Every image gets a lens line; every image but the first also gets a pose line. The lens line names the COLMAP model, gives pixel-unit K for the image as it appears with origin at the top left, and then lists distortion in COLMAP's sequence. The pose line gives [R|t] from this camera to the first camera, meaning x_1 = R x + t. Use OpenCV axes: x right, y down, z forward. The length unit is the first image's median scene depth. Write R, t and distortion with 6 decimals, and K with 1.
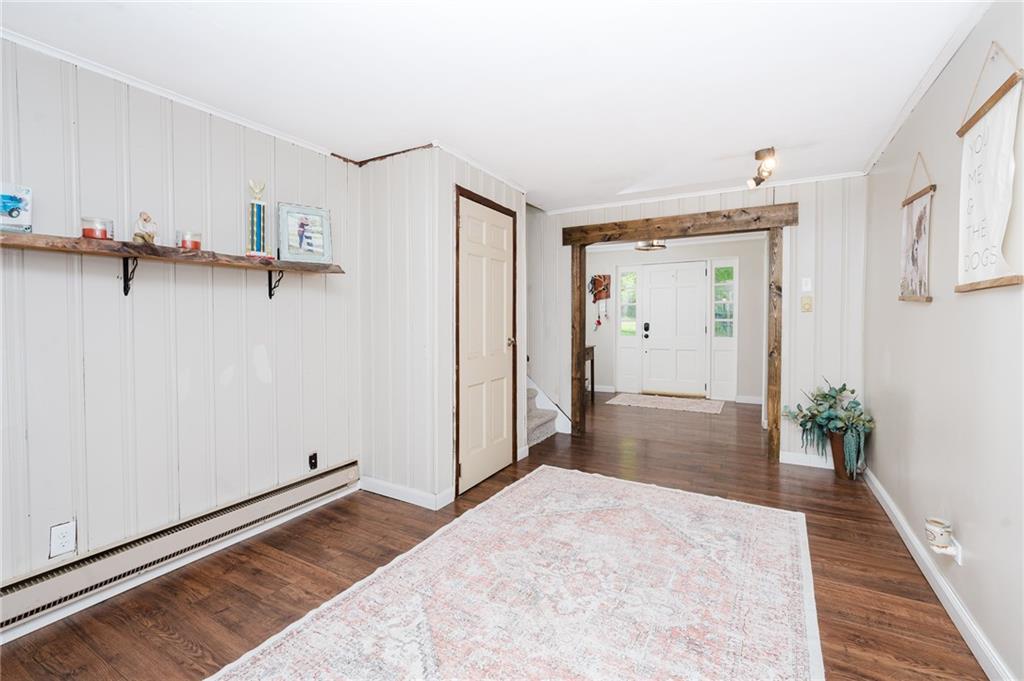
lens RADIAL K [[453.8, 0, 509.6], [0, 453.8, 351.4], [0, 0, 1]] dist [0.002899, -0.000387]
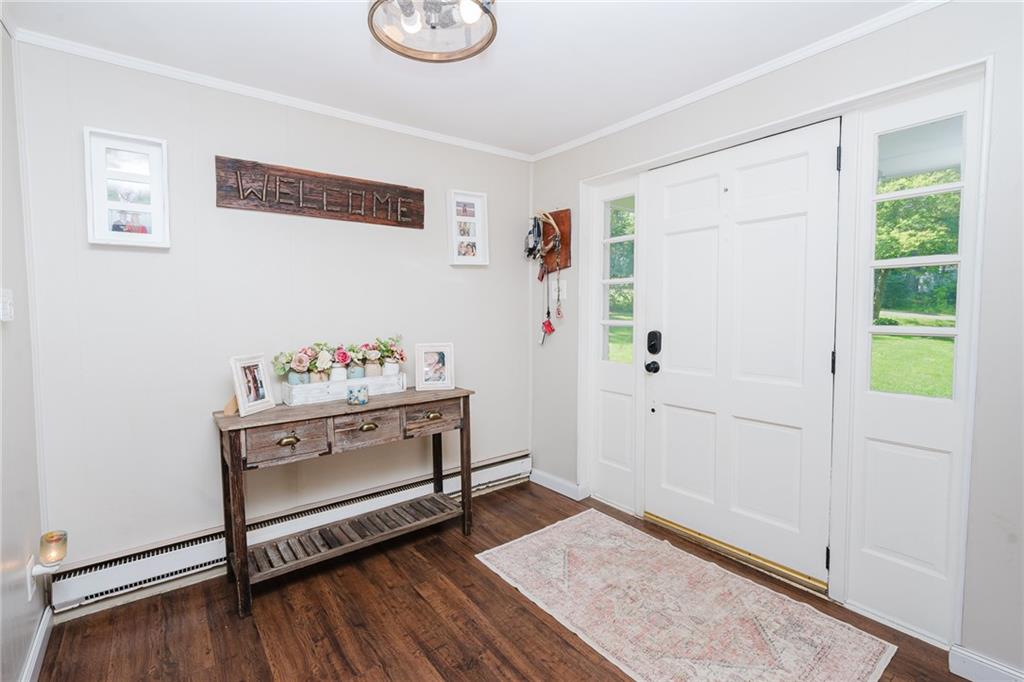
lens RADIAL K [[453.8, 0, 513.1], [0, 453.8, 338.2], [0, 0, 1]] dist [0.002899, -0.000387]
pose [[0.915246, 0.019646, -0.402417, 0.334271], [-0.024815, 0.999663, -0.007635, -0.049720], [0.402131, 0.016974, 0.915425, 0.608494]]
